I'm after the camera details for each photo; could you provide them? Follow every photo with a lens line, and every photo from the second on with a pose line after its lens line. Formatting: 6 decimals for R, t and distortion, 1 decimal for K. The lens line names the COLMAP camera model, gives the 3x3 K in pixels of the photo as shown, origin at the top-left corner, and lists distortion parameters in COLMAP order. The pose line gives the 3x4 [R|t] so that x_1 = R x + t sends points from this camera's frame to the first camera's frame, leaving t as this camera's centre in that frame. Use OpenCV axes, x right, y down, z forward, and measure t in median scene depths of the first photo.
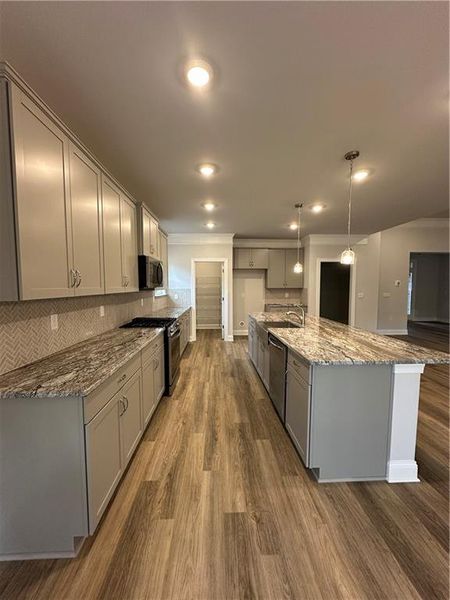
lens RADIAL K [[237.9, 0, 224.4], [0, 237.9, 300.1], [0, 0, 1]] dist [-0.000883, 0.000077]
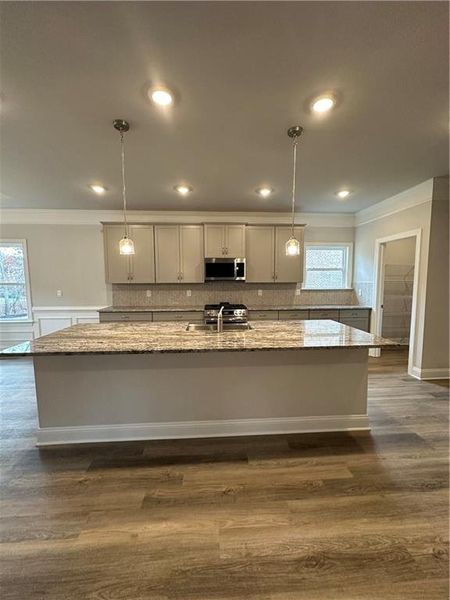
lens RADIAL K [[237.9, 0, 224.4], [0, 237.9, 299.2], [0, 0, 1]] dist [-0.000883, 0.000077]
pose [[0.026739, 0.086071, -0.995930, 0.708117], [-0.056844, 0.994805, 0.084448, -0.040846], [0.998025, 0.054355, 0.031493, 0.675264]]
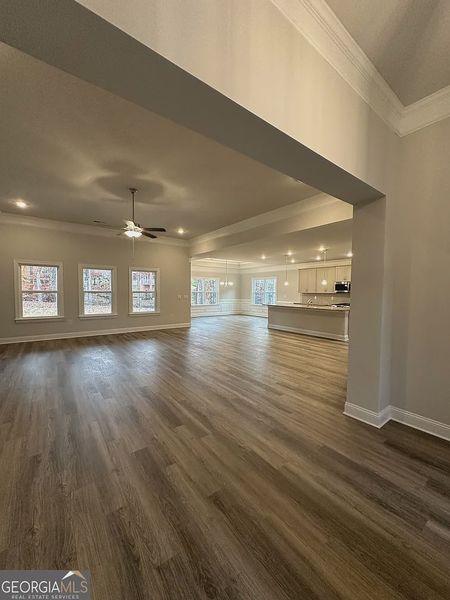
lens RADIAL K [[237.9, 0, 219.8], [0, 237.9, 301.1], [0, 0, 1]] dist [-0.000883, 0.000077]
pose [[-0.832724, 0.018621, -0.553376, 1.726330], [-0.040511, 0.994706, 0.094434, -0.106974], [0.552205, 0.101056, -0.827561, 1.759214]]
